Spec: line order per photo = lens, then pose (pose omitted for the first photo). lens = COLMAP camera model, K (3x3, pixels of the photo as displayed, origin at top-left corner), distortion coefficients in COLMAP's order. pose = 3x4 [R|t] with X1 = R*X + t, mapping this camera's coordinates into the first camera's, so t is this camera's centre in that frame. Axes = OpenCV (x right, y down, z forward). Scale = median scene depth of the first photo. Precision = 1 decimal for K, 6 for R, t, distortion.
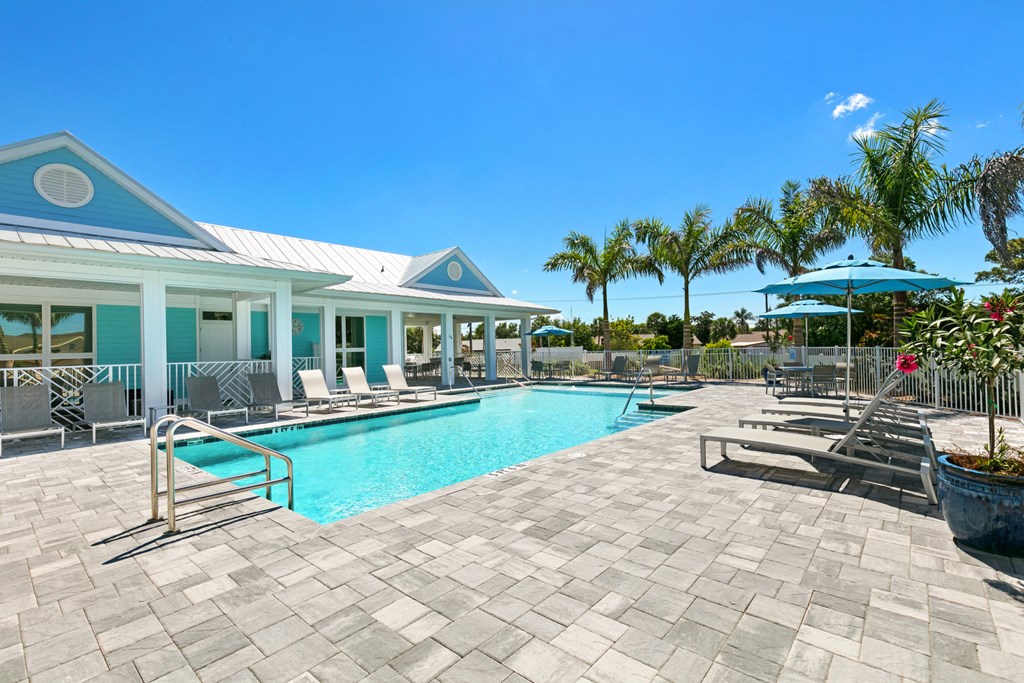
lens RADIAL K [[462.2, 0, 509.6], [0, 462.2, 336.6], [0, 0, 1]] dist [0.010562, -0.000237]
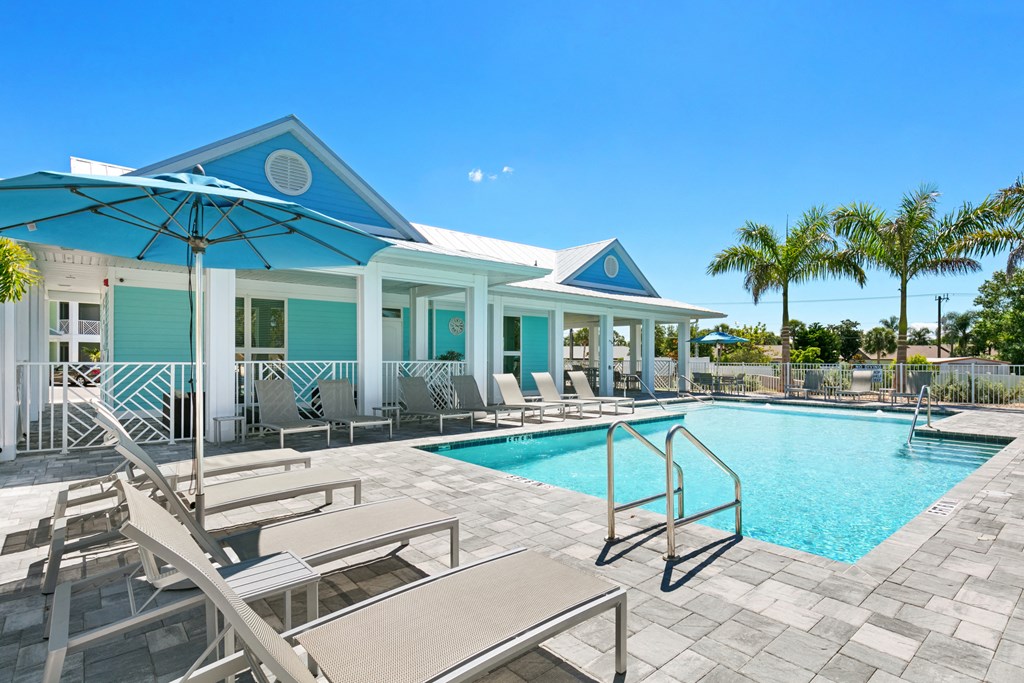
lens RADIAL K [[514.6, 0, 516.3], [0, 514.6, 351.7], [0, 0, 1]] dist [0.002602, 0.000493]
pose [[0.990606, 0.028914, -0.133657, -0.188388], [-0.026669, 0.999472, 0.018560, 0.006639], [0.134124, -0.014821, 0.990854, 0.005964]]
